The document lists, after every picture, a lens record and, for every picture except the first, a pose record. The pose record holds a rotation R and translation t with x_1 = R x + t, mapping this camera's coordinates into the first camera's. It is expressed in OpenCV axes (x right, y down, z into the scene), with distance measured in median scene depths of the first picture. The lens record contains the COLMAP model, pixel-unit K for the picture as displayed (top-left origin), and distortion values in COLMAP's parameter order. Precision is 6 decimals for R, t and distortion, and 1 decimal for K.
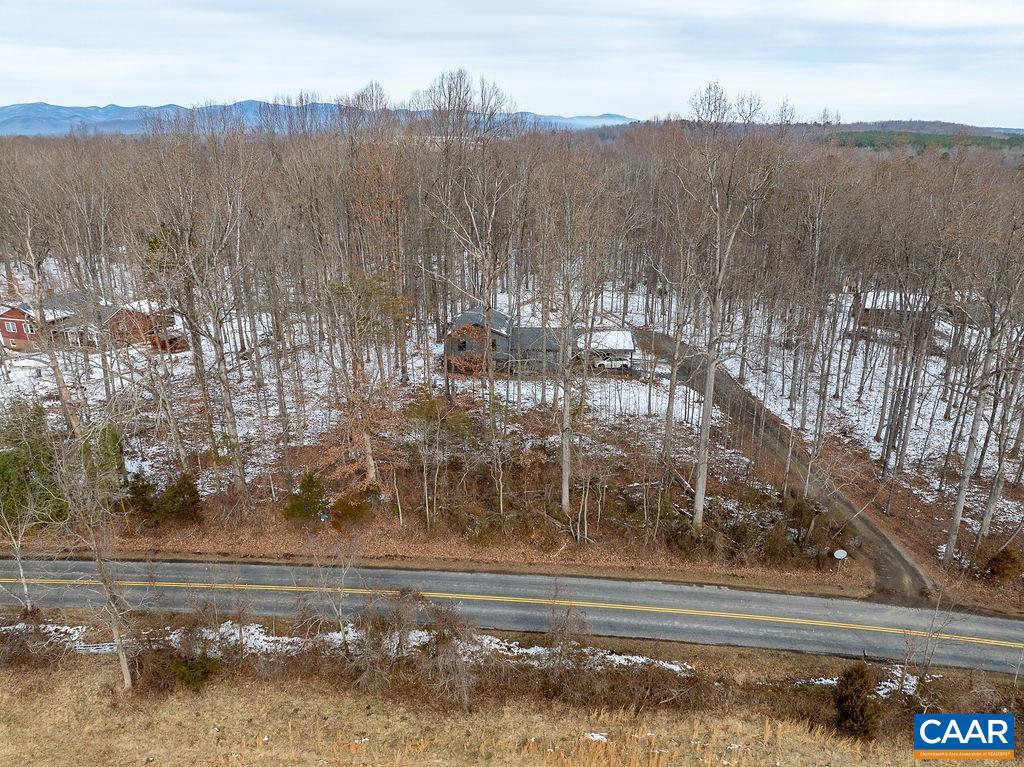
lens RADIAL K [[723.7, 0, 516.0], [0, 723.7, 382.6], [0, 0, 1]] dist [-0.035193, 0.007578]
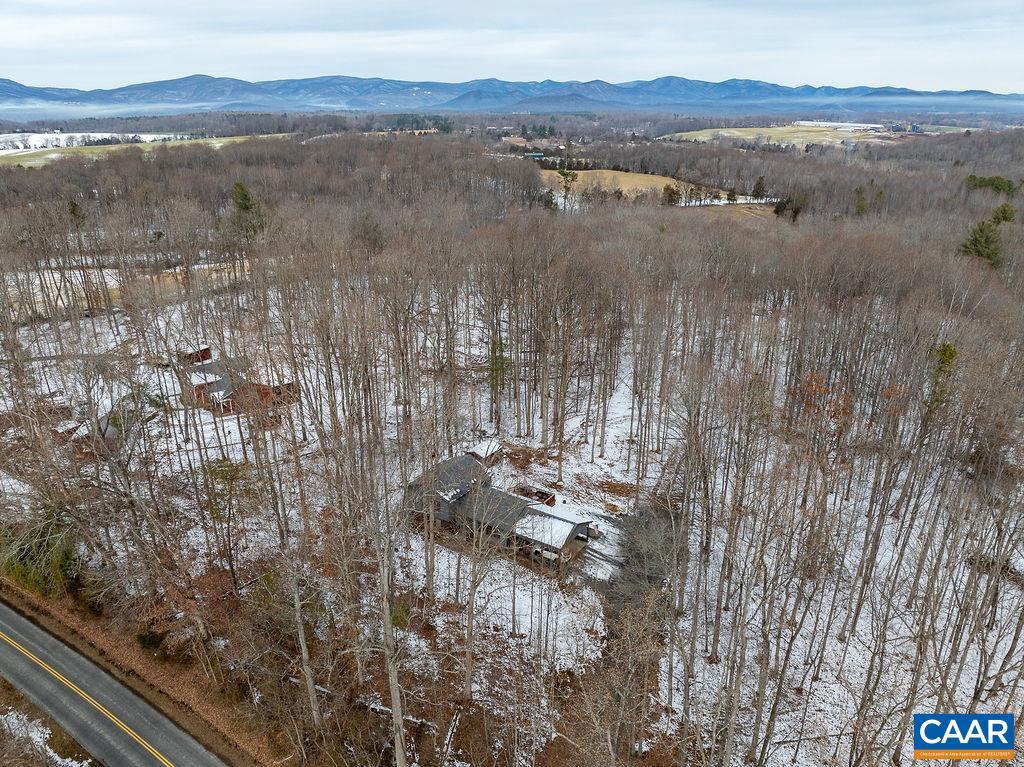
lens RADIAL K [[723.7, 0, 514.2], [0, 723.7, 401.4], [0, 0, 1]] dist [-0.035193, 0.007578]
pose [[0.860849, 0.204207, -0.466089, 0.526695], [-0.180482, 0.978926, 0.095552, -0.322693], [0.475779, 0.001864, 0.879563, 0.146876]]
